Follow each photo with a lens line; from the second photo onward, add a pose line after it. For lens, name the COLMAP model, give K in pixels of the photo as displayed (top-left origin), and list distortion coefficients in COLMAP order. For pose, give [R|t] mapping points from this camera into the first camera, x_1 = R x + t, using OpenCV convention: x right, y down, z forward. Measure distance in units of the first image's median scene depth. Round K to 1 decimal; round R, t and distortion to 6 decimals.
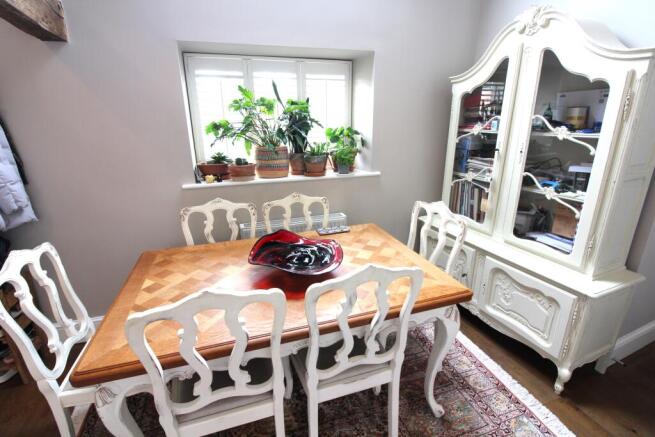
lens RADIAL K [[300.9, 0, 323.9], [0, 300.9, 211.5], [0, 0, 1]] dist [0.001146, -0.011403]
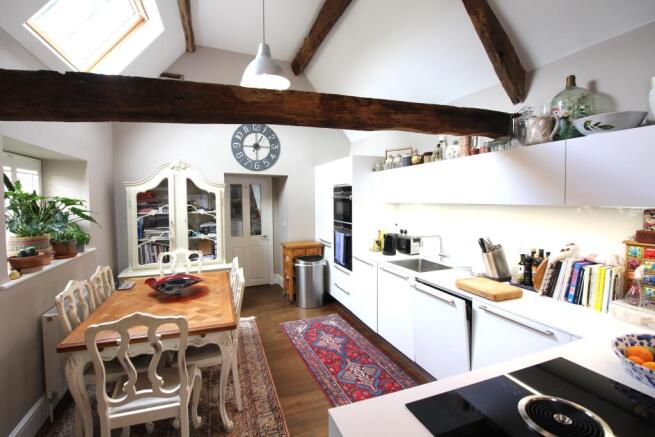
lens RADIAL K [[300.9, 0, 323.9], [0, 300.9, 211.5], [0, 0, 1]] dist [0.001146, -0.011403]
pose [[-0.034577, -0.034698, 0.998800, -1.495891], [0.294486, 0.954672, 0.043360, -0.065881], [-0.955030, 0.295632, -0.022791, 0.084921]]
